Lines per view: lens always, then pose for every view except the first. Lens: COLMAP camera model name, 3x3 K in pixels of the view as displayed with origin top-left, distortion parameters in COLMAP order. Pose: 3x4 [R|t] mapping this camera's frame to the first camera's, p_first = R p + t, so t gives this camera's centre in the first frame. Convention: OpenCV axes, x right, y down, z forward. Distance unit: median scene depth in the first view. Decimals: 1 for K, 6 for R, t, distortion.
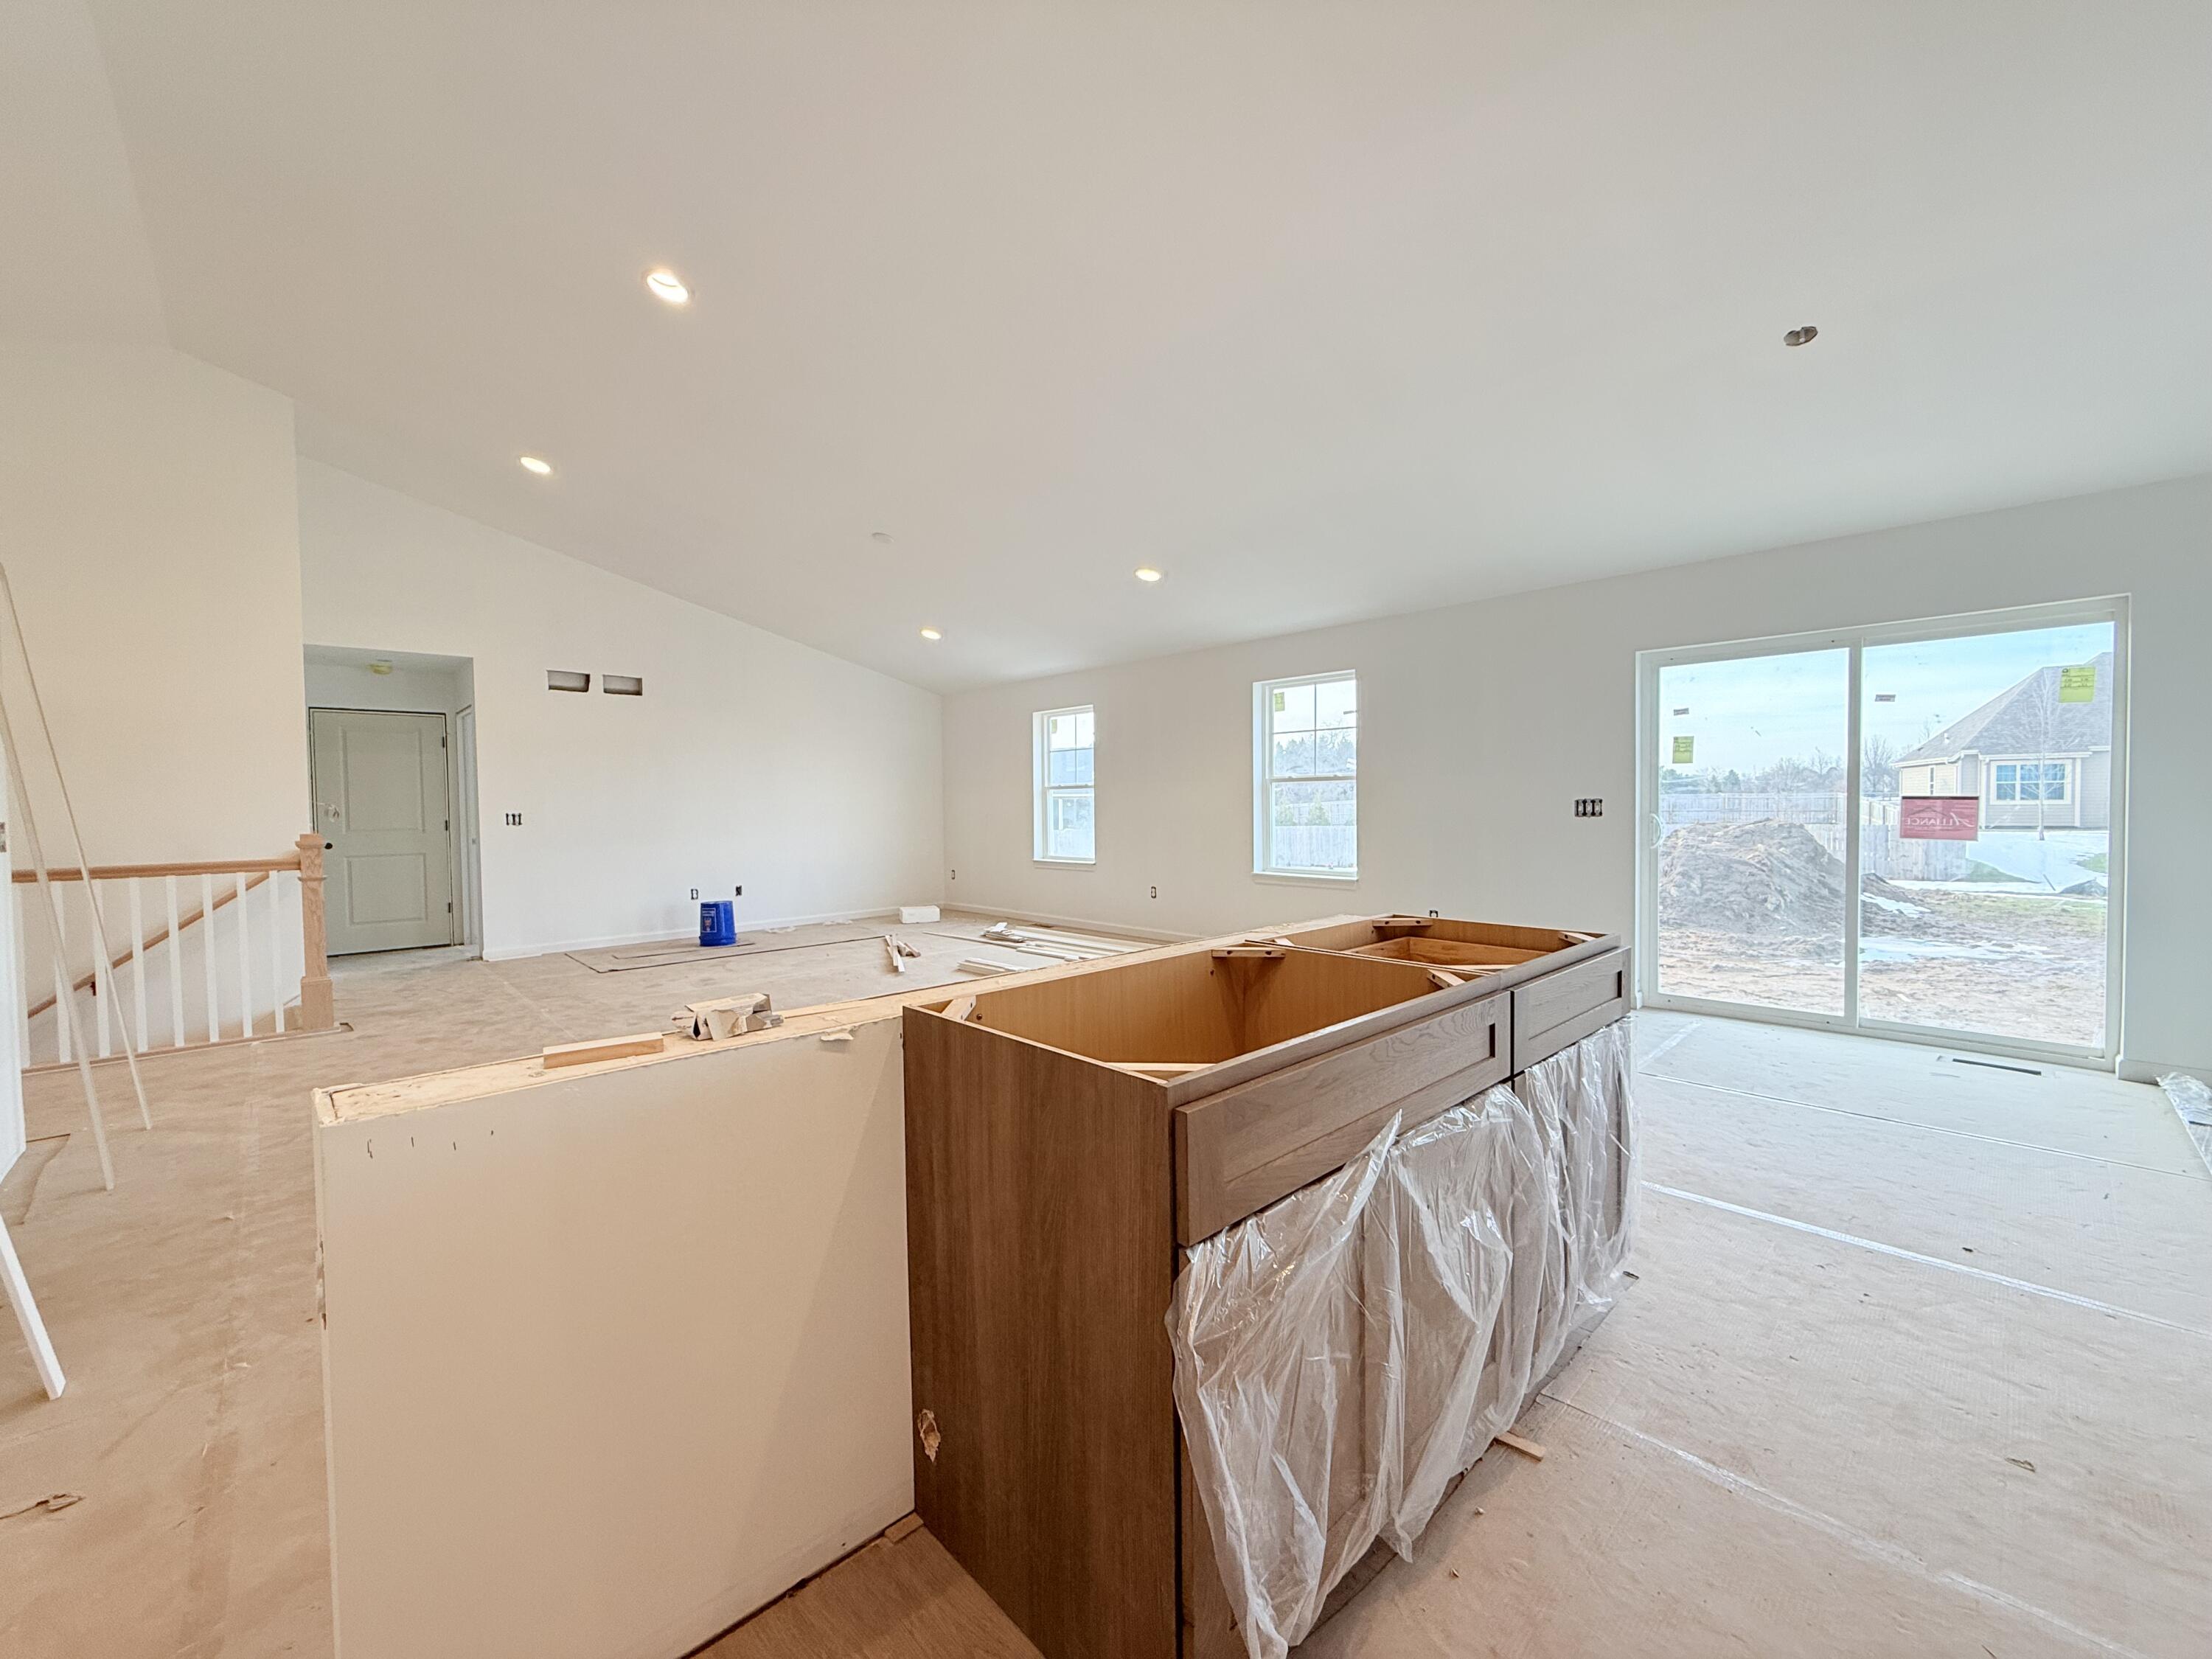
lens RADIAL K [[882.7, 0, 1106.0], [0, 882.7, 829.5], [0, 0, 1]] dist [-0.001009, -0.000198]
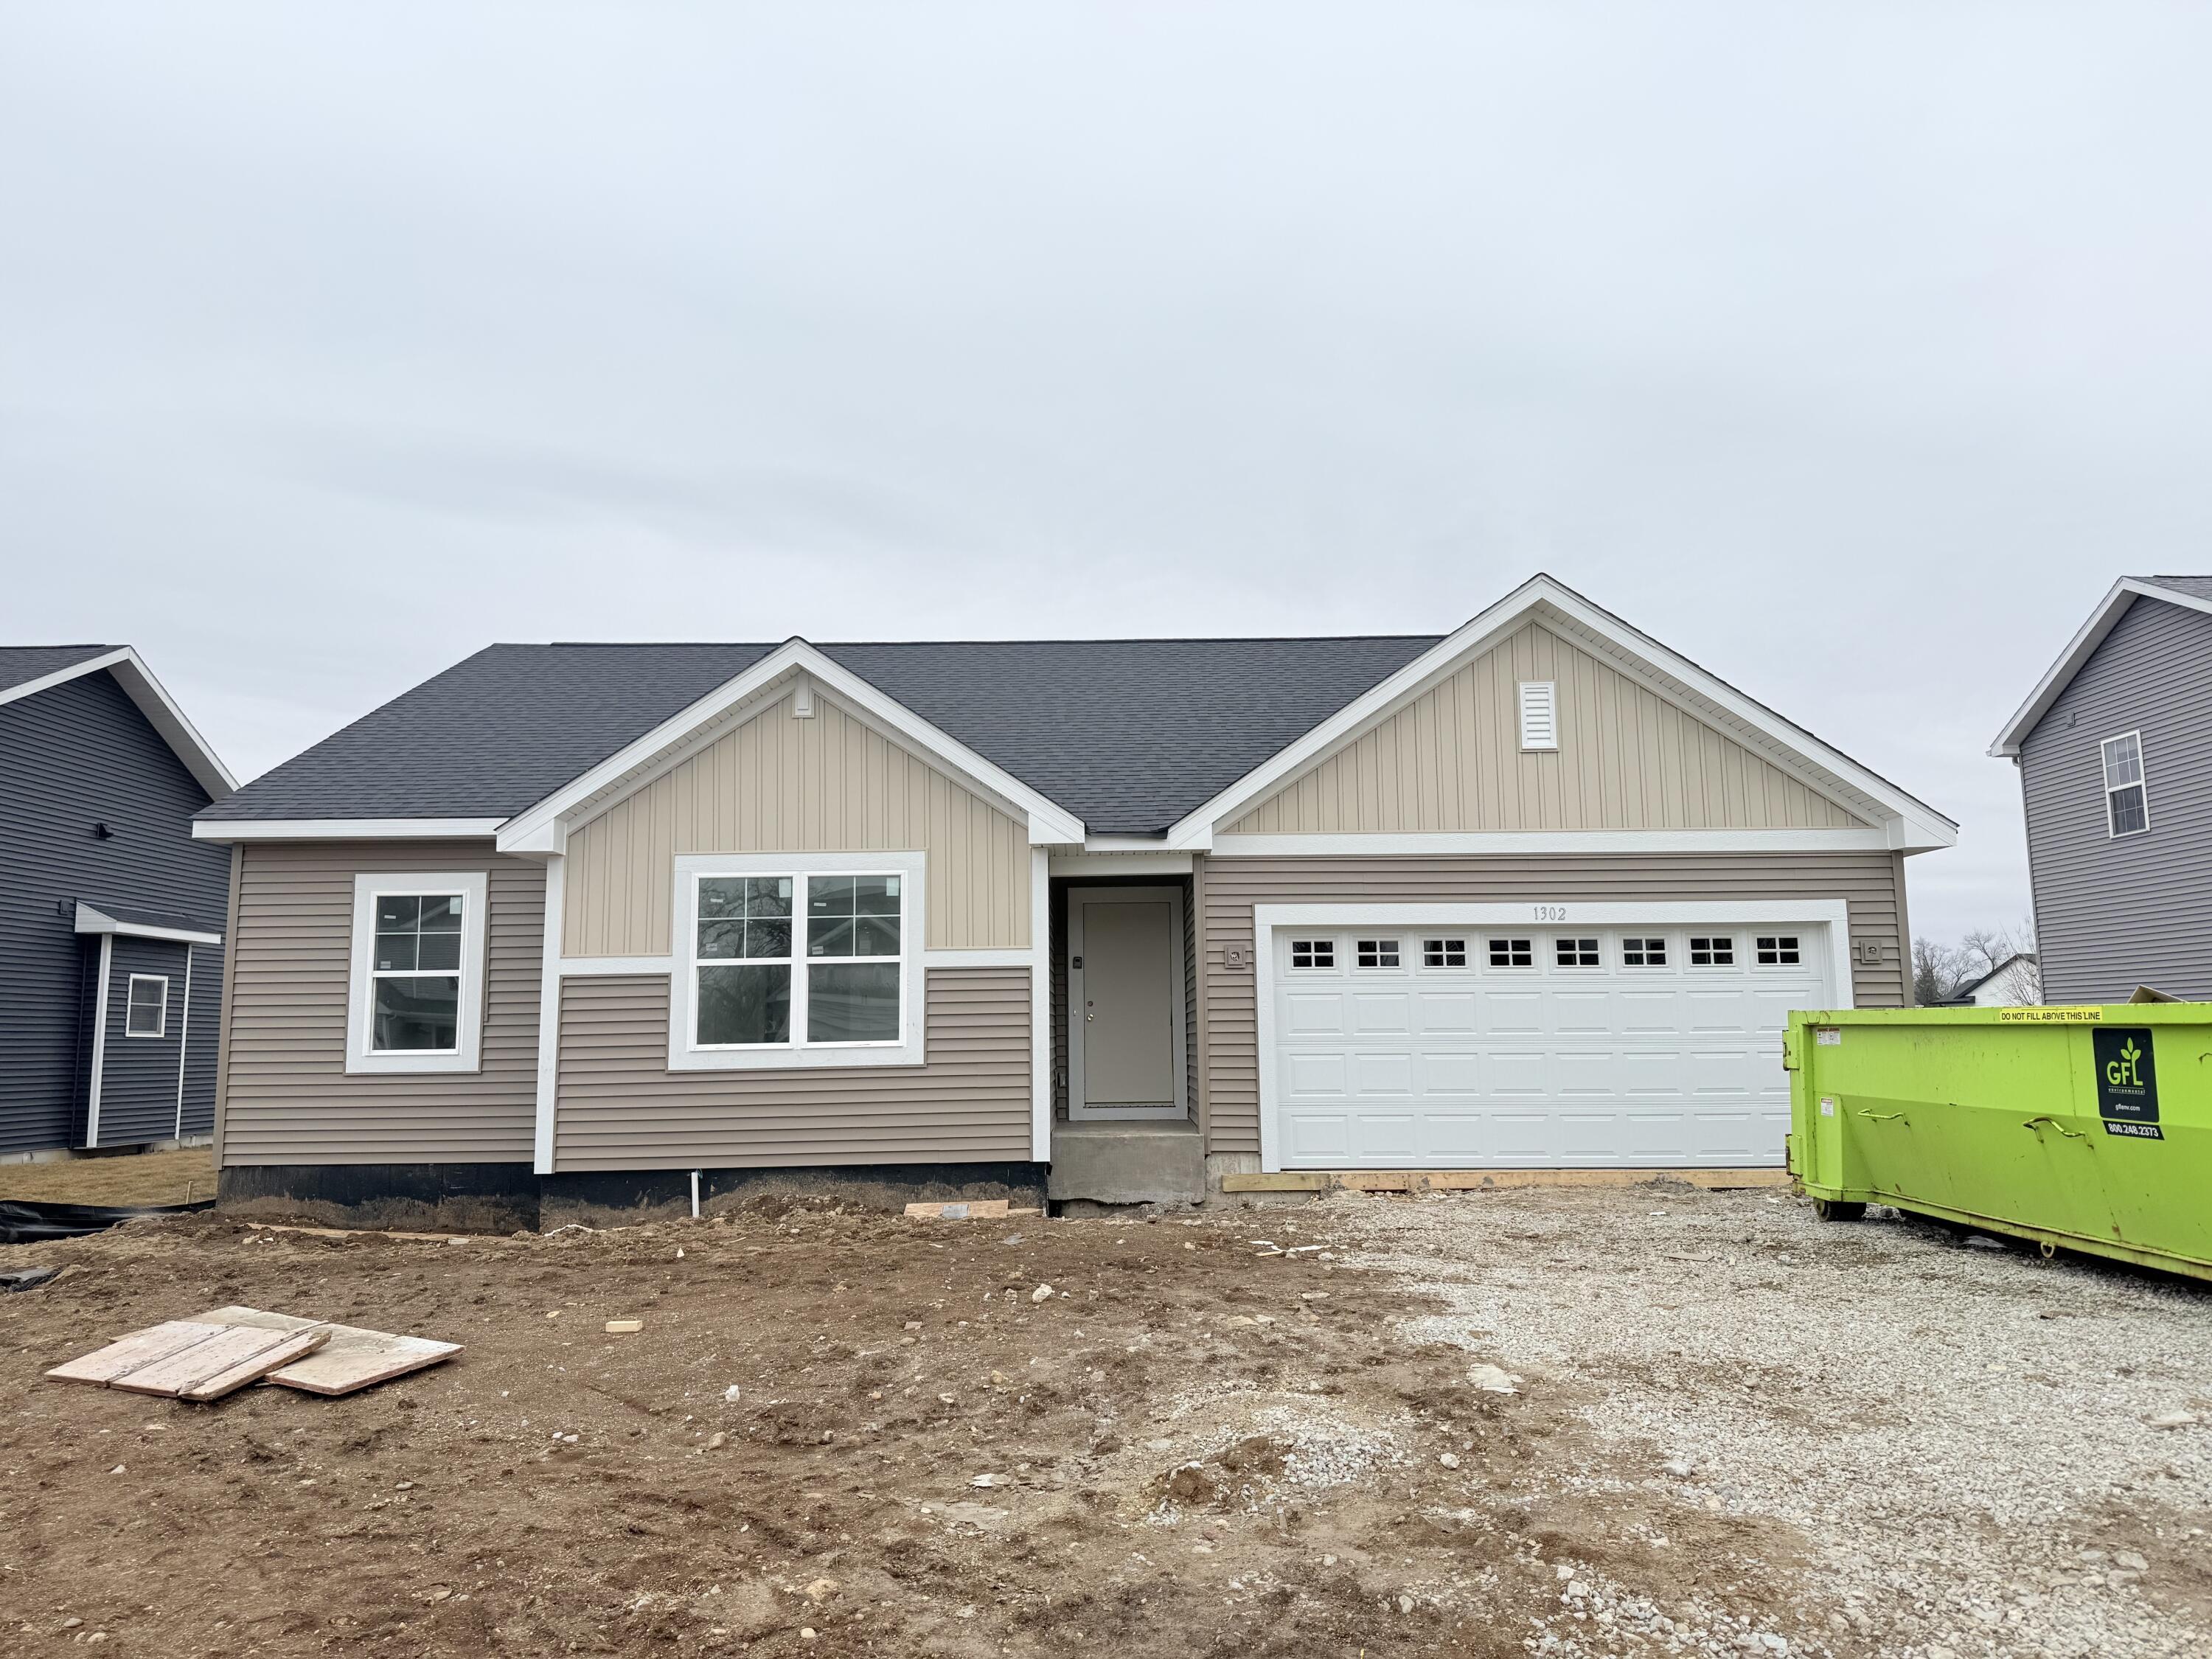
lens RADIAL K [[1557.6, 0, 1115.0], [0, 1557.6, 836.3], [0, 0, 1]] dist [0.158092, -0.292282]
pose [[0.722593, -0.081520, -0.686451, 7.506396], [-0.017554, 0.990538, -0.136110, -0.180130], [0.691051, 0.110403, 0.714325, 4.229381]]
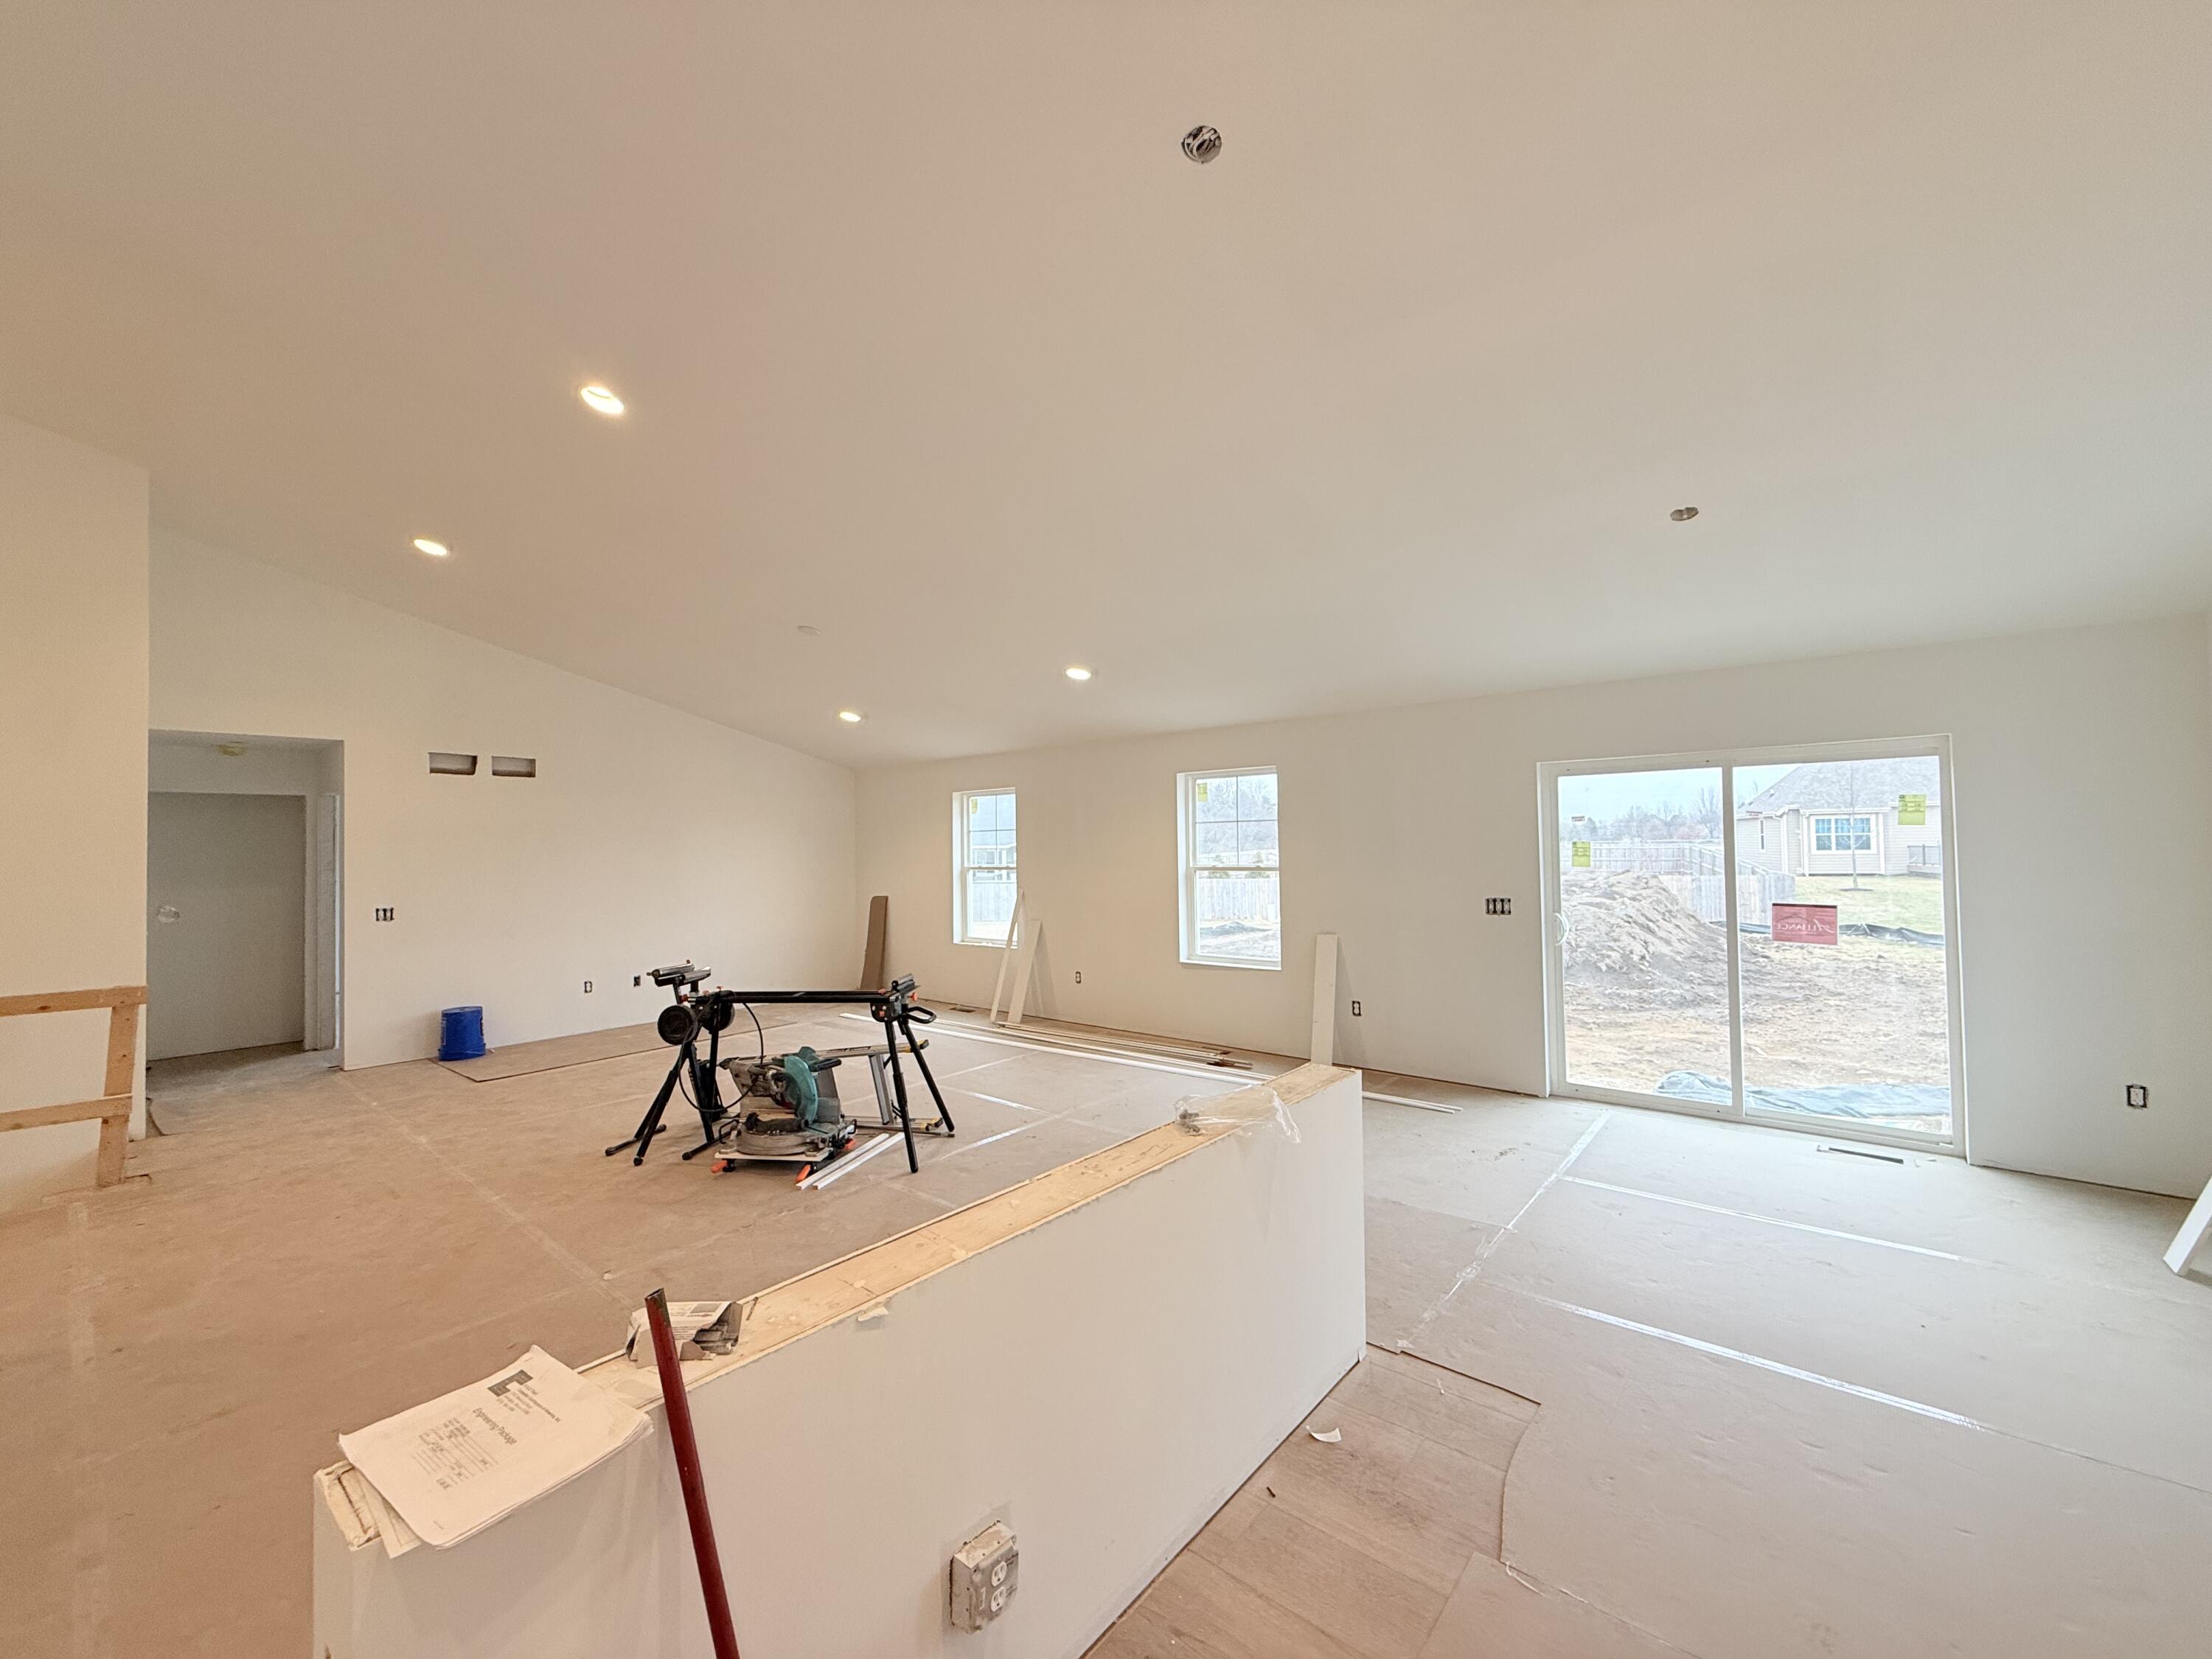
lens RADIAL K [[882.7, 0, 1106.0], [0, 882.7, 829.5], [0, 0, 1]] dist [-0.001009, -0.000198]
pose [[0.993367, -0.002187, 0.114964, -0.032946], [0.008205, 0.998619, -0.051901, -0.049394], [-0.114692, 0.052500, 0.992013, -0.002831]]
